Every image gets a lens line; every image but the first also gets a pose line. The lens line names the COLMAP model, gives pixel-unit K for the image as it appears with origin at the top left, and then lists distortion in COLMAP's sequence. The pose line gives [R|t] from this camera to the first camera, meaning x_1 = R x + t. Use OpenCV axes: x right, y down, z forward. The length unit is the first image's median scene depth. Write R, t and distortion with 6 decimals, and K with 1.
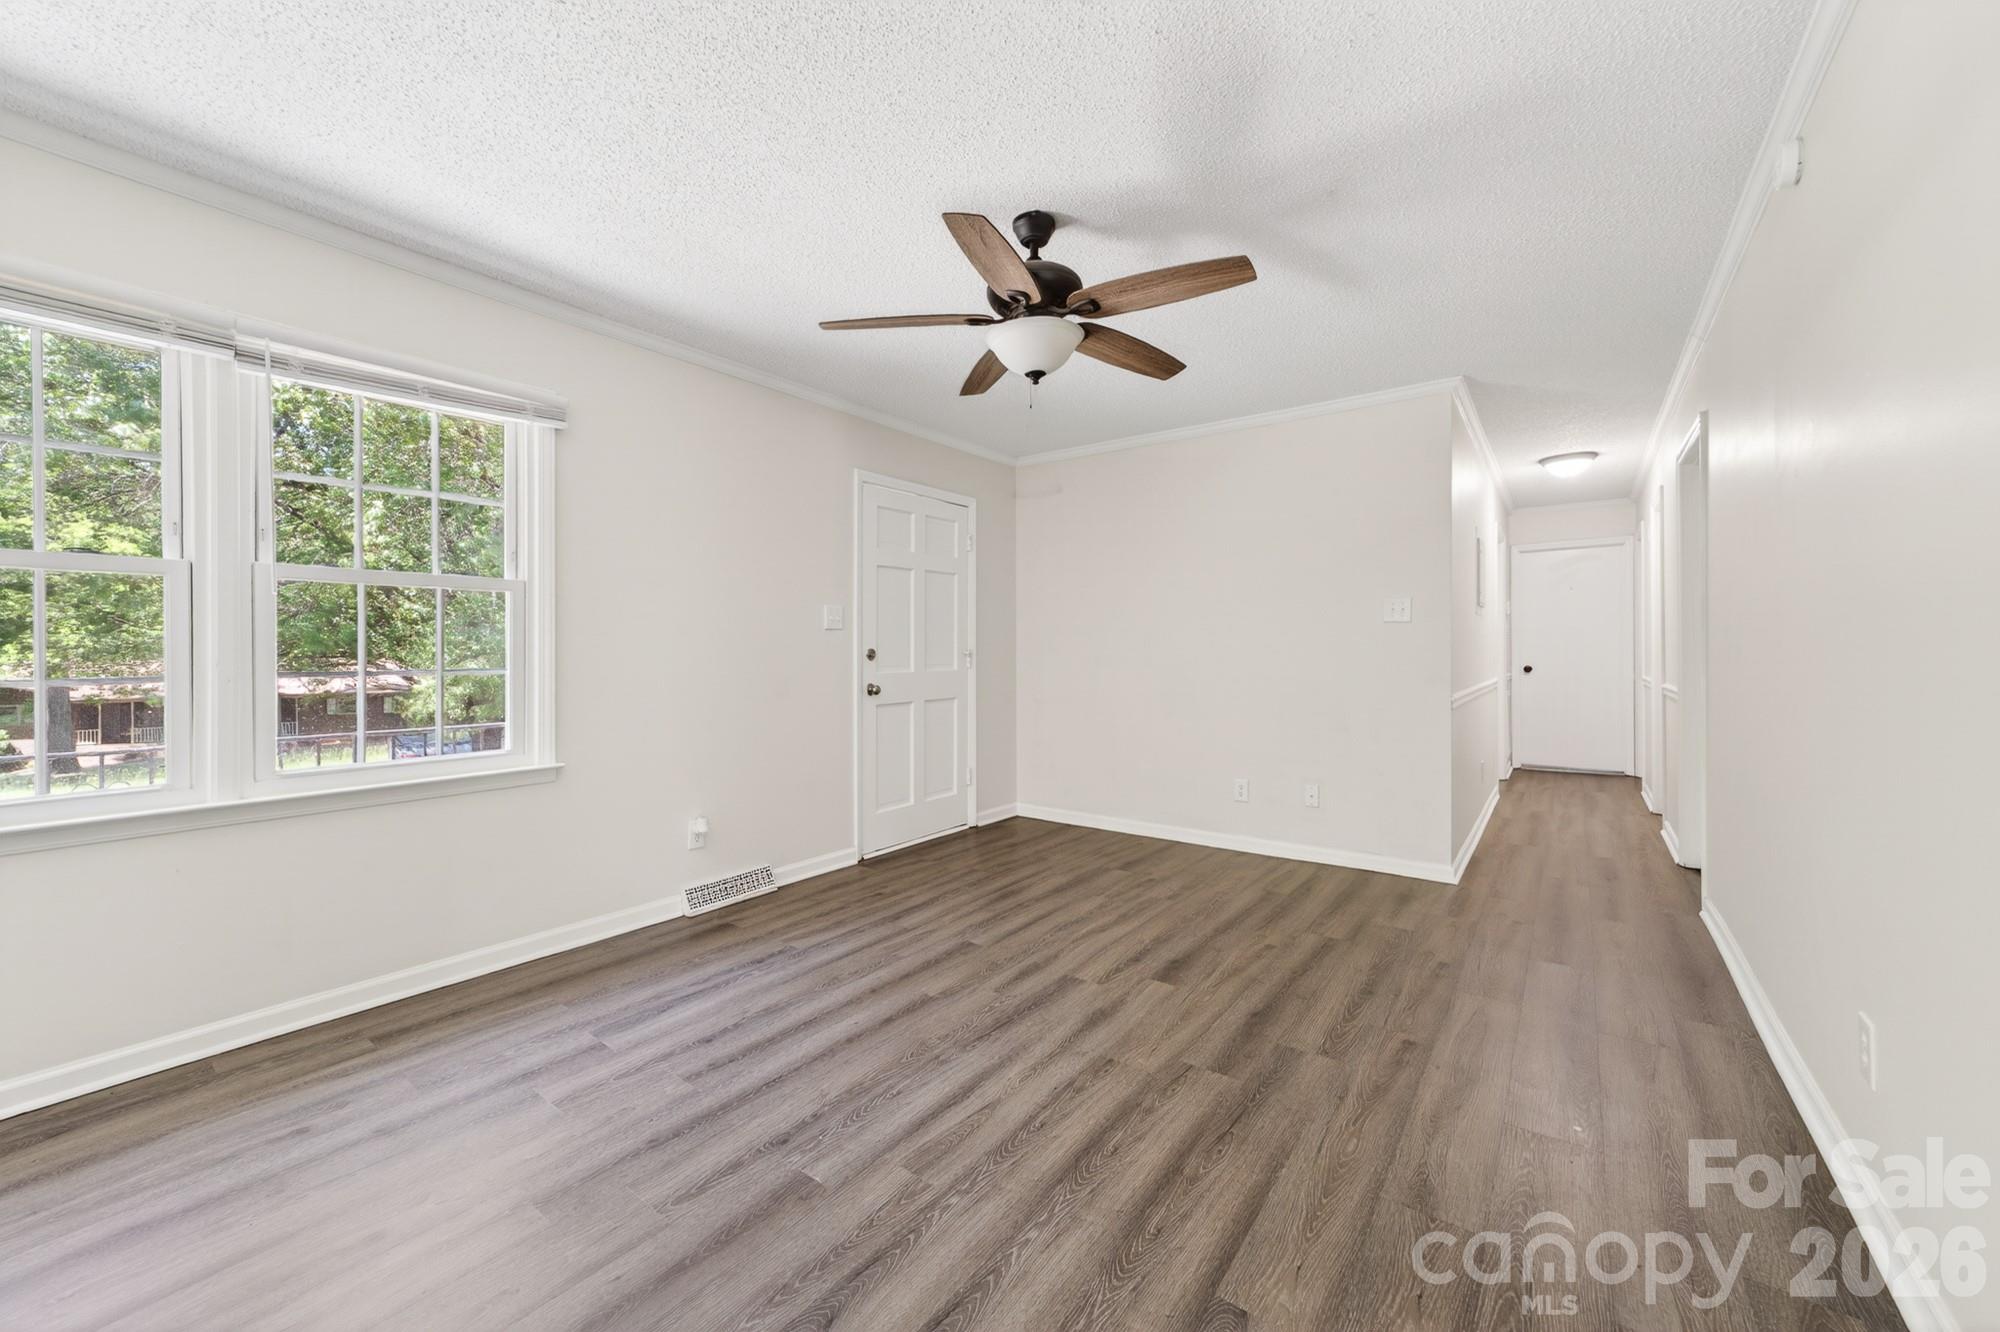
lens RADIAL K [[777.2, 0, 984.2], [0, 777.2, 647.6], [0, 0, 1]] dist [-0.007653, 0.000213]
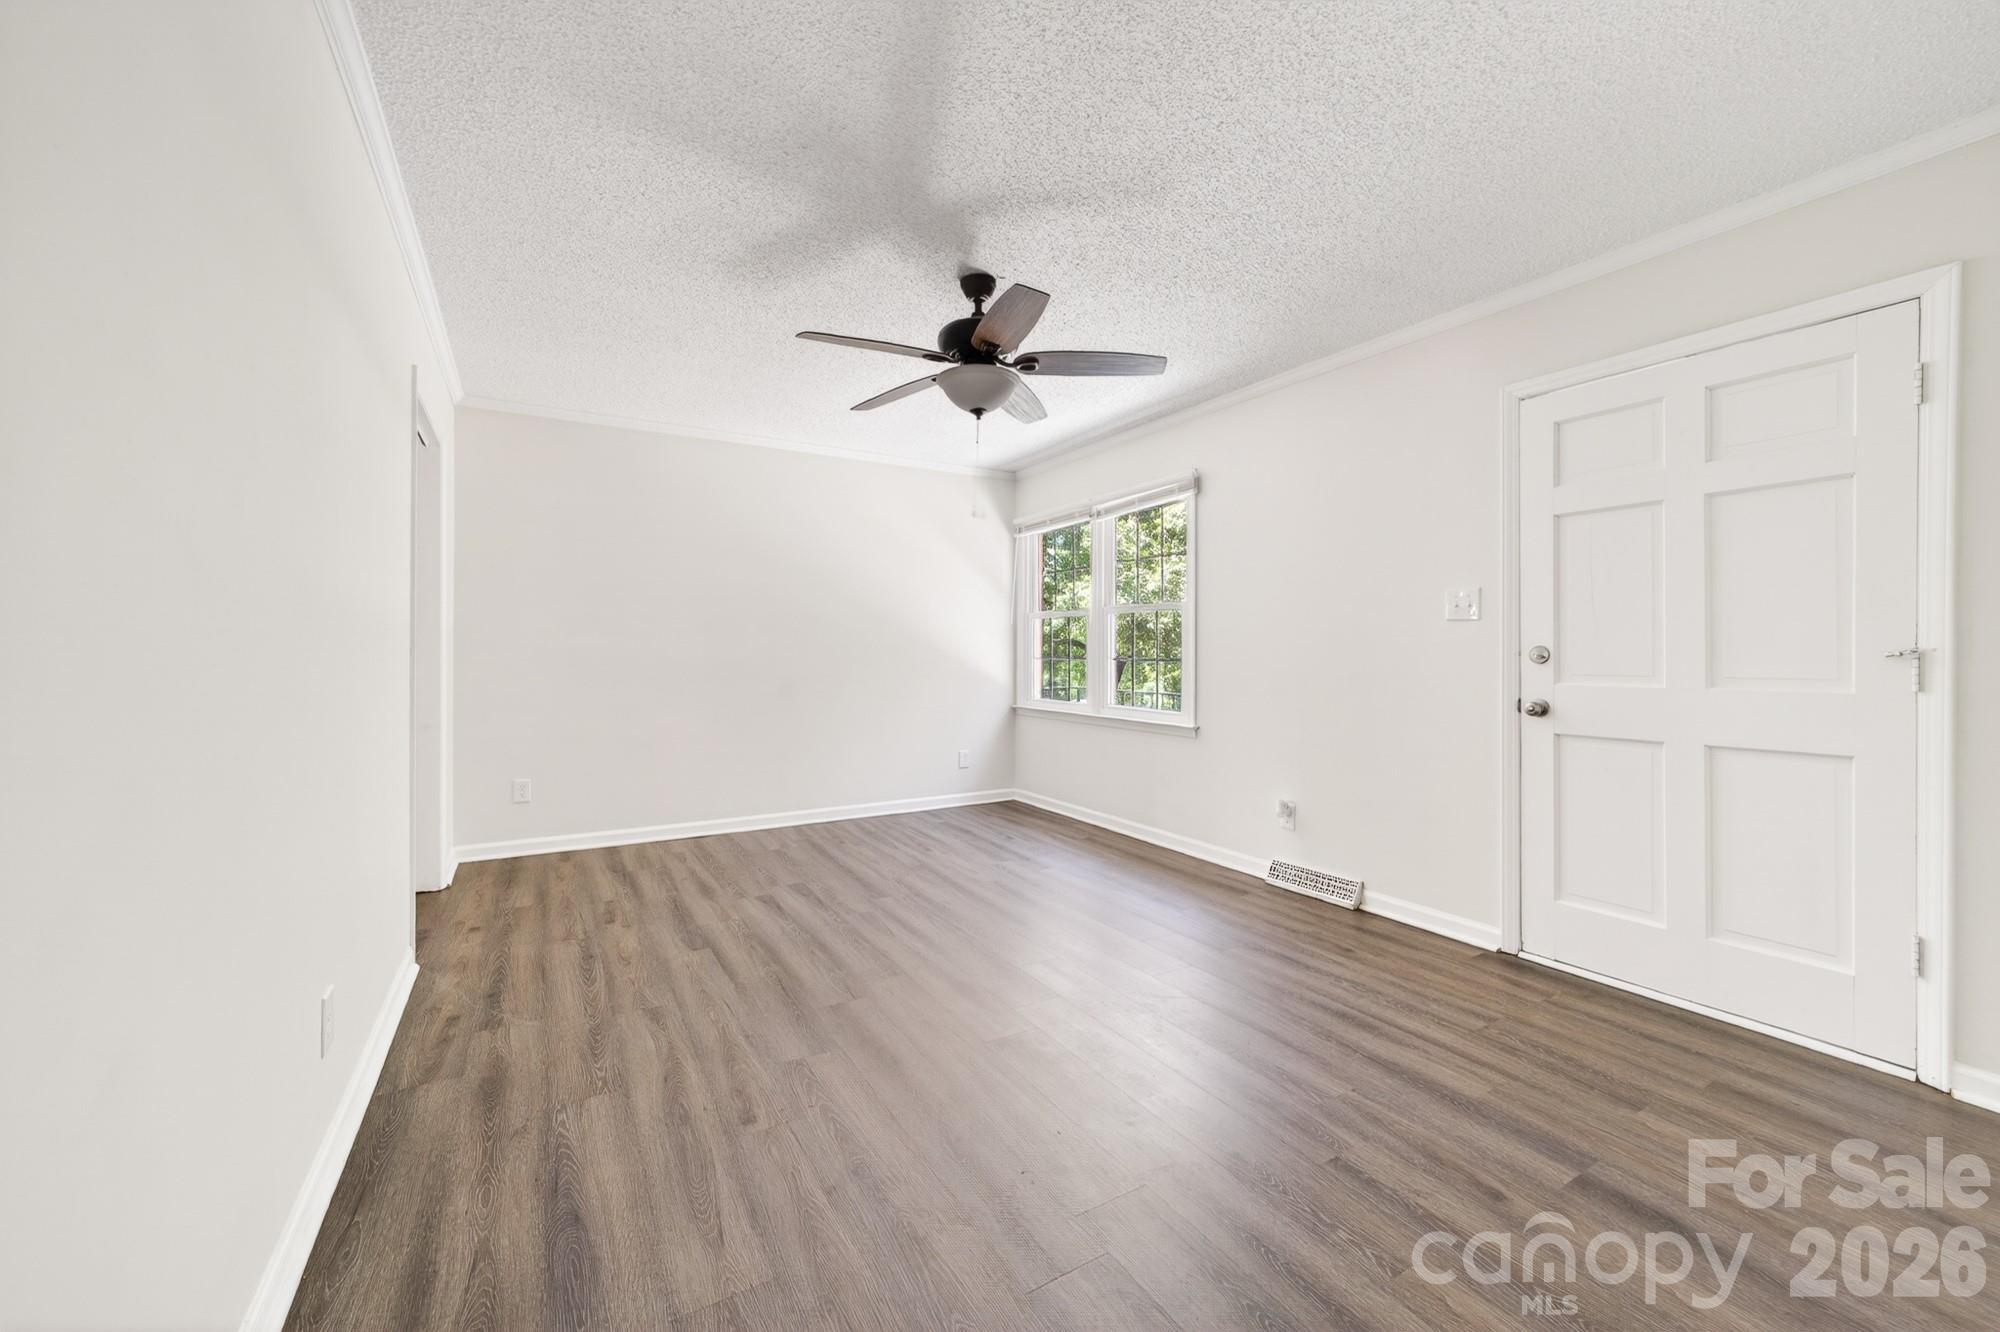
lens RADIAL K [[777.2, 0, 984.2], [0, 777.2, 647.6], [0, 0, 1]] dist [-0.007653, 0.000213]
pose [[-0.386843, 0.002017, -0.922144, 0.779440], [0.002378, 0.999996, 0.001190, 0.000625], [0.922143, -0.001733, -0.386846, 0.995038]]
